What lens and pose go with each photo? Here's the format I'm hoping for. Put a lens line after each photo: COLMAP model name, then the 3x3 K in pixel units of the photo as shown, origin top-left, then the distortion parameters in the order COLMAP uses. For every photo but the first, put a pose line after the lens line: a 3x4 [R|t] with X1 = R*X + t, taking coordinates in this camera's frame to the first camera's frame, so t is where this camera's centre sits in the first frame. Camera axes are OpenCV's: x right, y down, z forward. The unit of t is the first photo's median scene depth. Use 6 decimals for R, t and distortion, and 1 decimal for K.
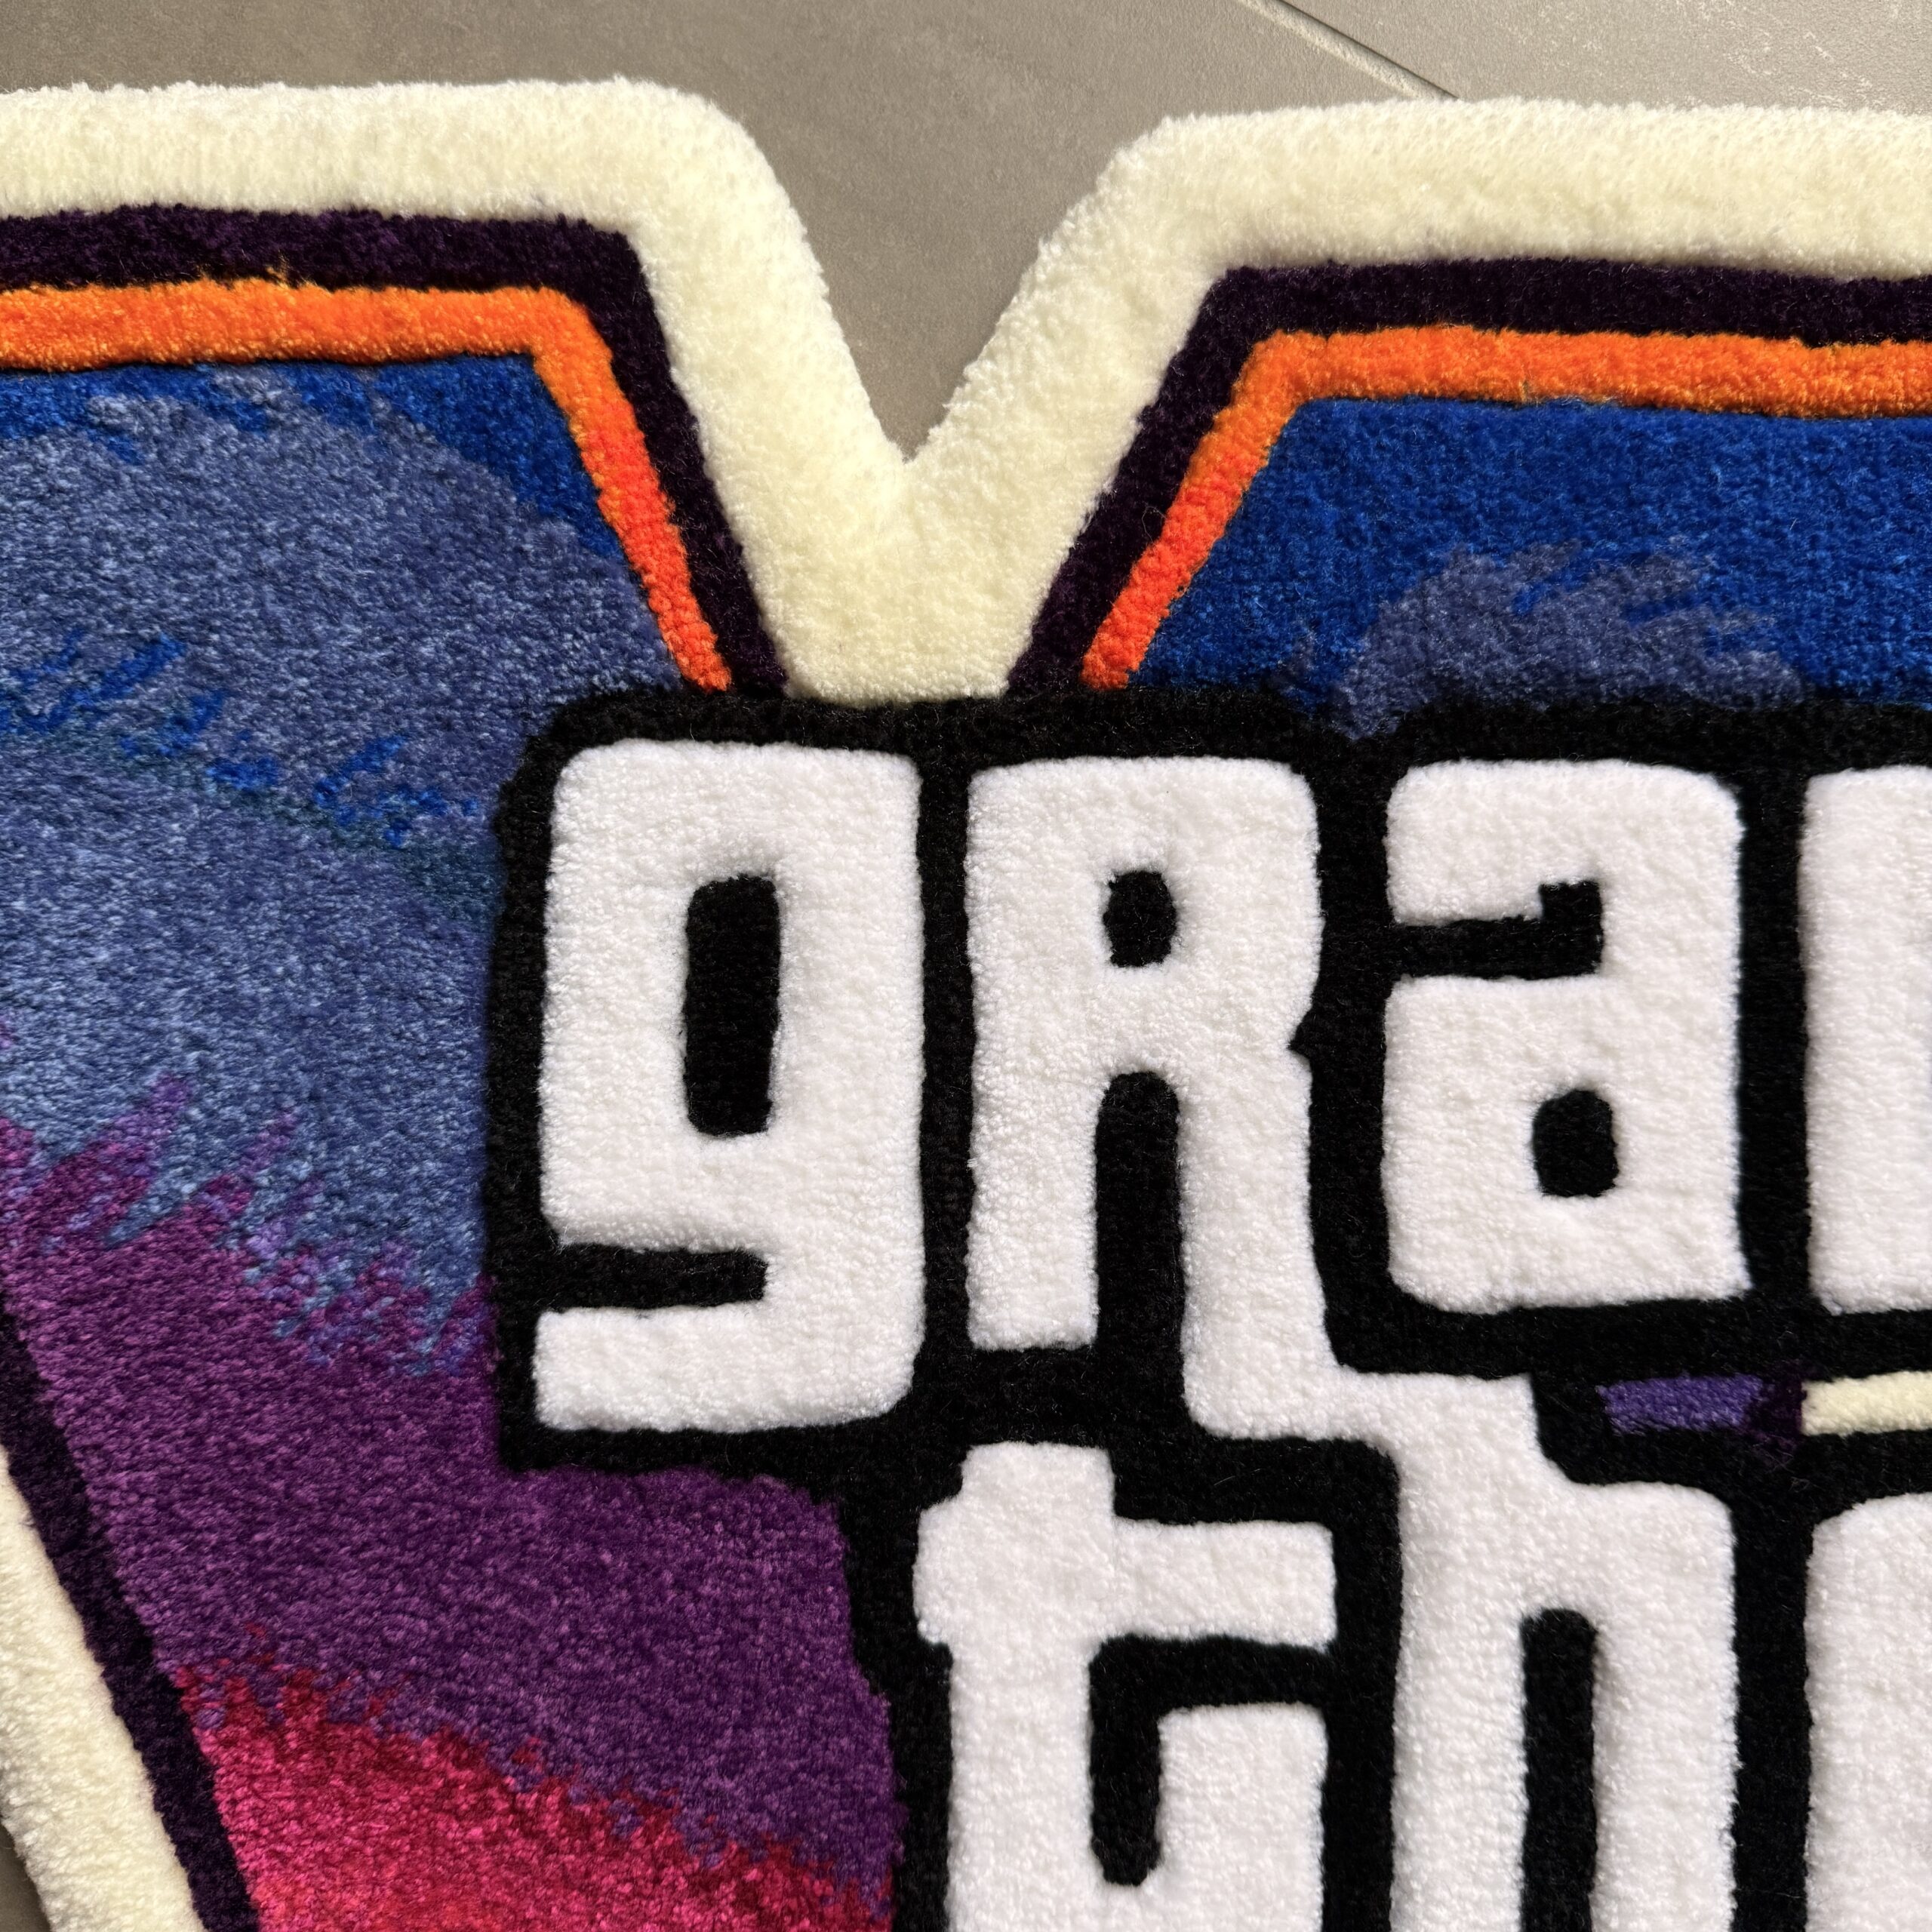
lens RADIAL K [[1809.8, 0, 975.0], [0, 1809.8, 967.4], [0, 0, 1]] dist [0.165404, -0.459462]
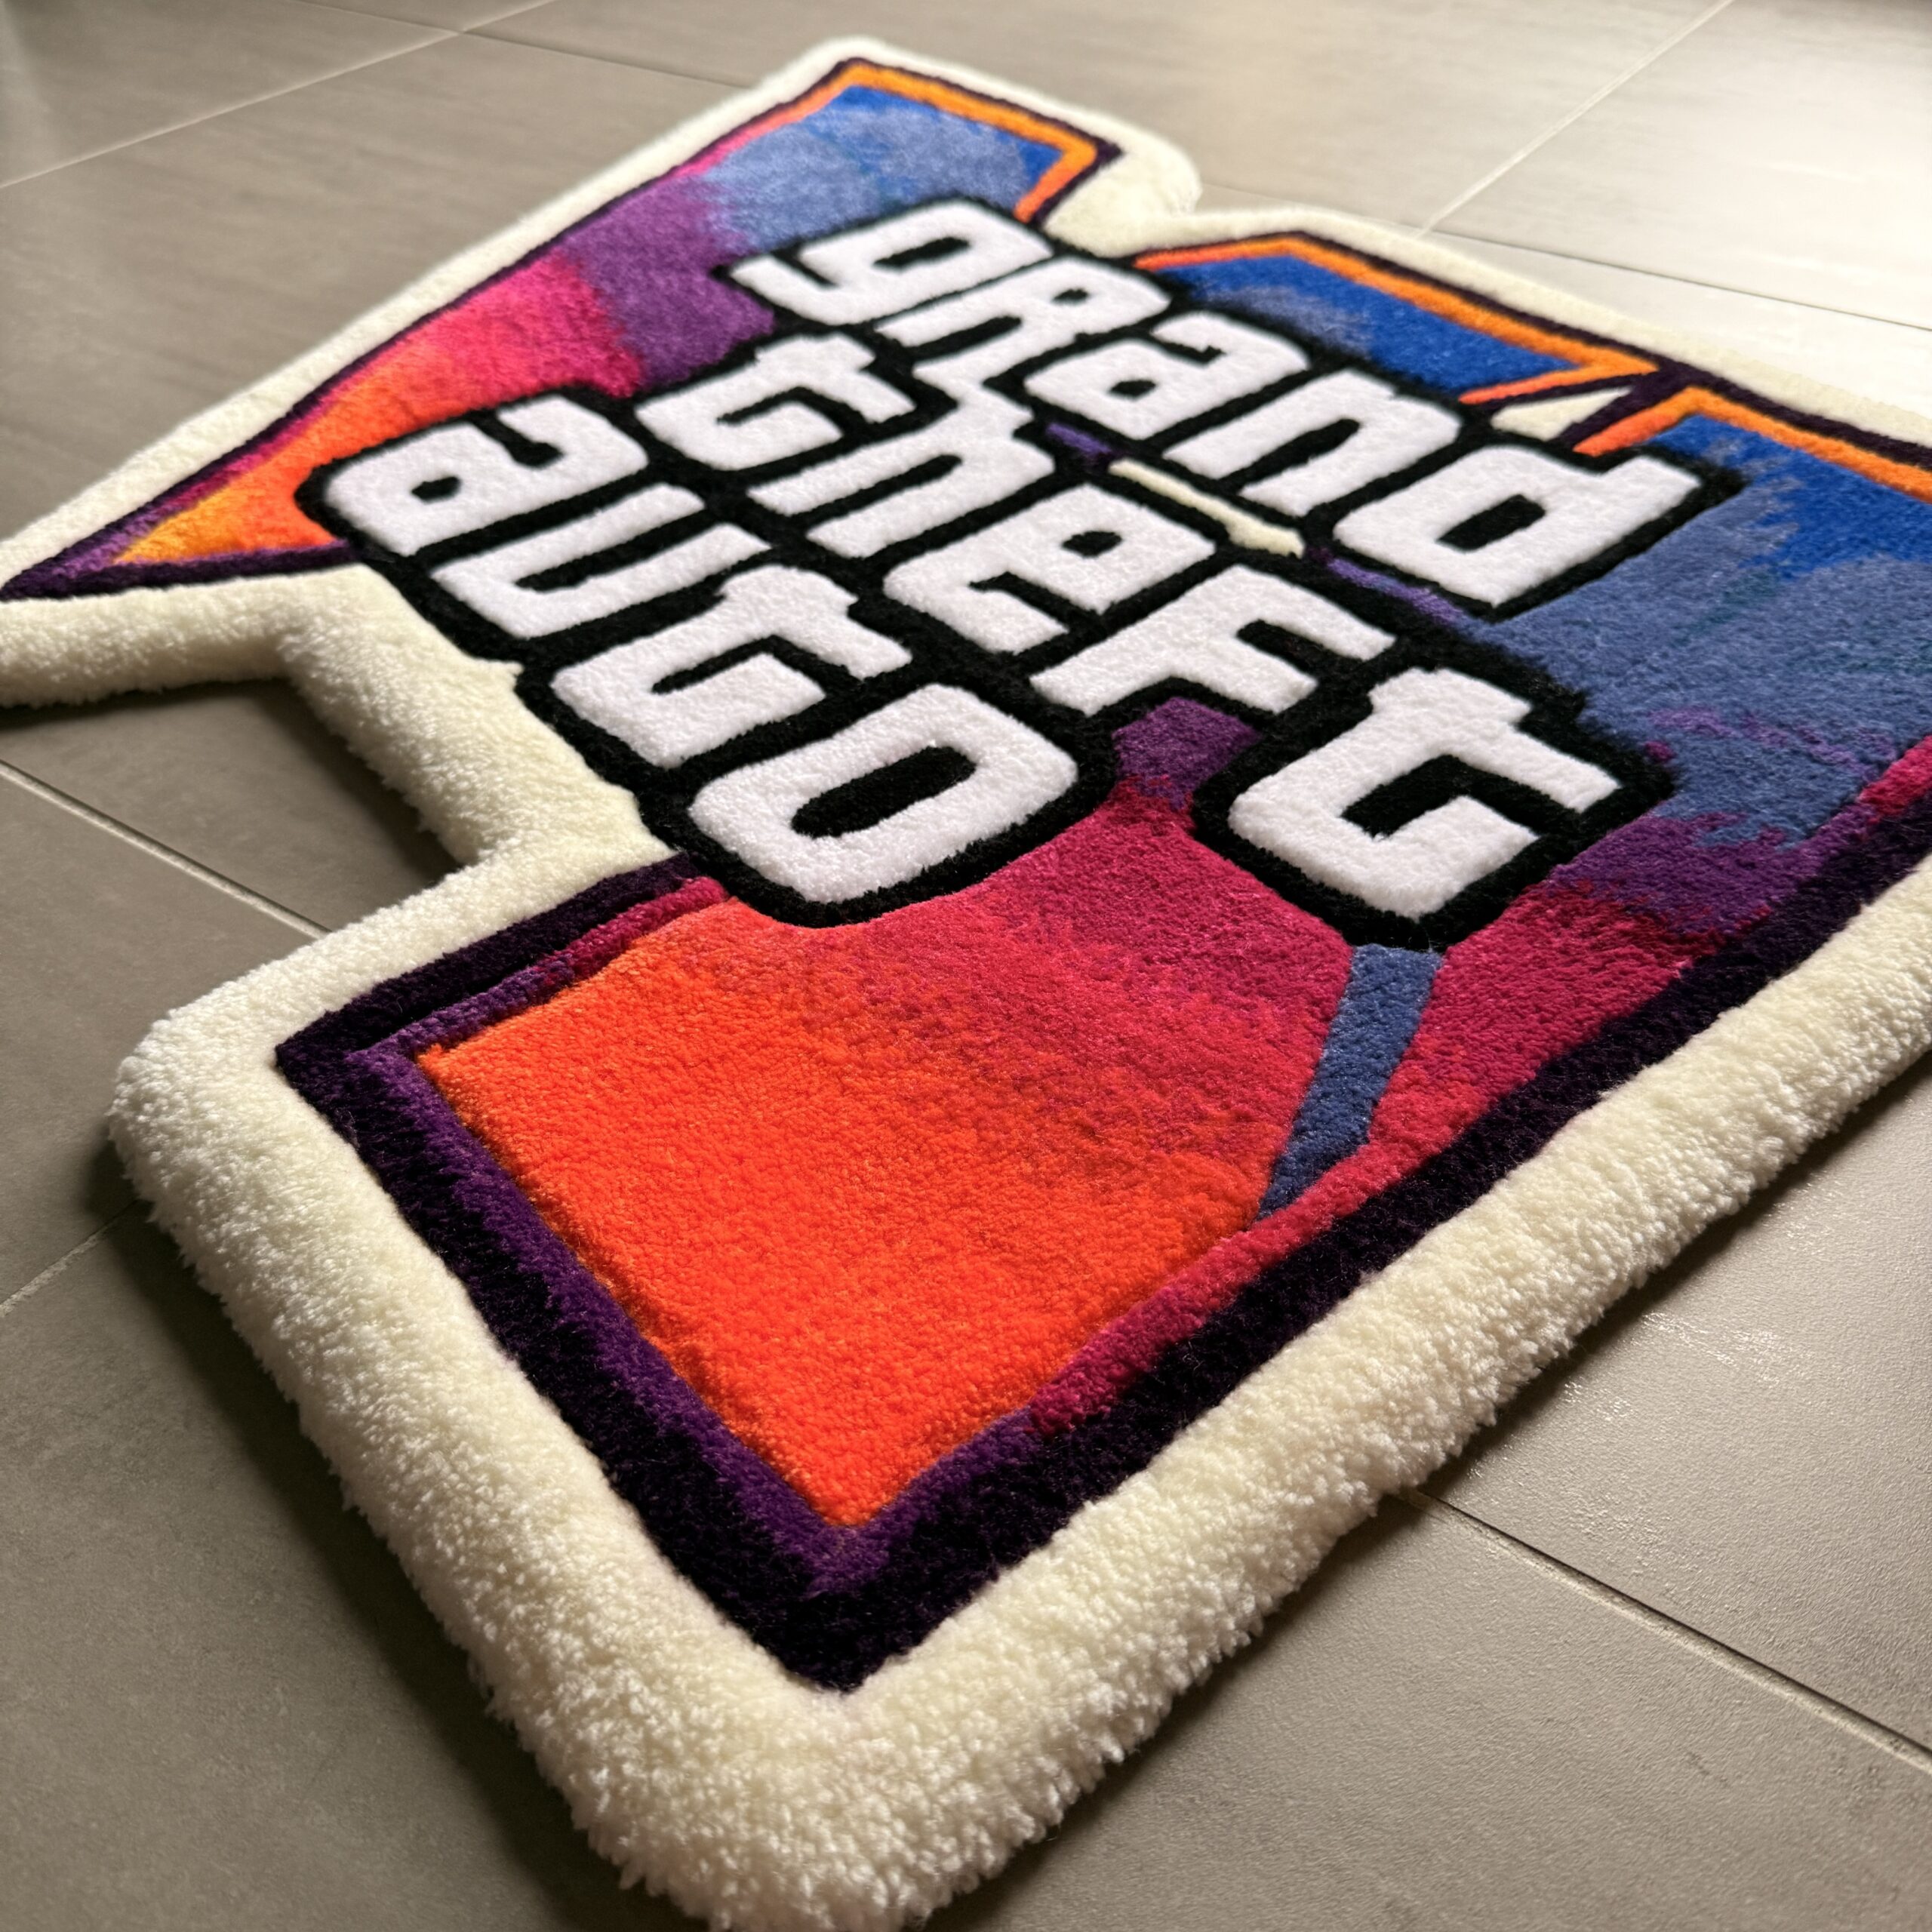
lens RADIAL K [[1809.8, 0, 975.0], [0, 1809.8, 967.4], [0, 0, 1]] dist [0.165404, -0.459462]
pose [[0.659310, 0.526895, -0.536369, 1.646894], [-0.750853, 0.498519, -0.433242, 1.437797], [0.039117, 0.688375, 0.724299, -0.056087]]
